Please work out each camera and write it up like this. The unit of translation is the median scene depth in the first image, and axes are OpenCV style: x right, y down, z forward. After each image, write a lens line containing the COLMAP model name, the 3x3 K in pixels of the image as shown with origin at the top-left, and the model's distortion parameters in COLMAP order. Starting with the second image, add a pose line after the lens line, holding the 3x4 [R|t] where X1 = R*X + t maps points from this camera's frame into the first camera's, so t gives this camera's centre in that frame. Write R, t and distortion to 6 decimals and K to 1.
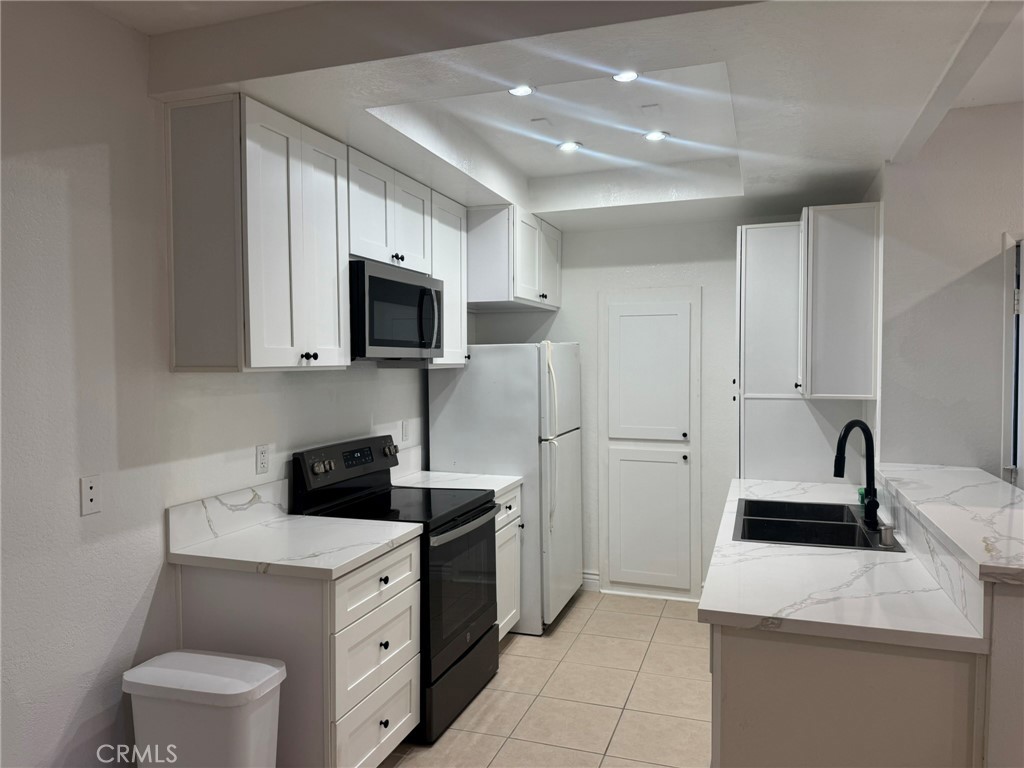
lens RADIAL K [[726.9, 0, 514.9], [0, 726.9, 382.4], [0, 0, 1]] dist [0.072799, -0.034714]
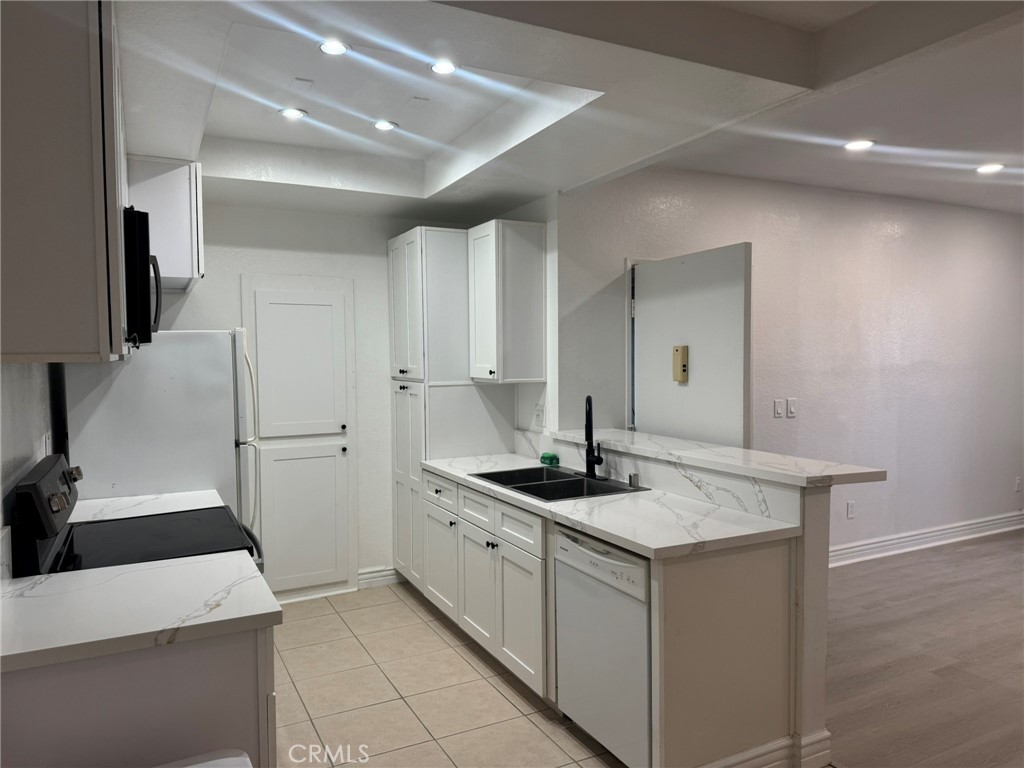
lens RADIAL K [[726.9, 0, 517.5], [0, 726.9, 384.1], [0, 0, 1]] dist [0.072799, -0.034714]
pose [[0.695884, -0.033409, 0.717376, -0.400167], [0.030136, 0.999396, 0.017309, 0.004111], [-0.717521, 0.009574, 0.696471, 0.168059]]
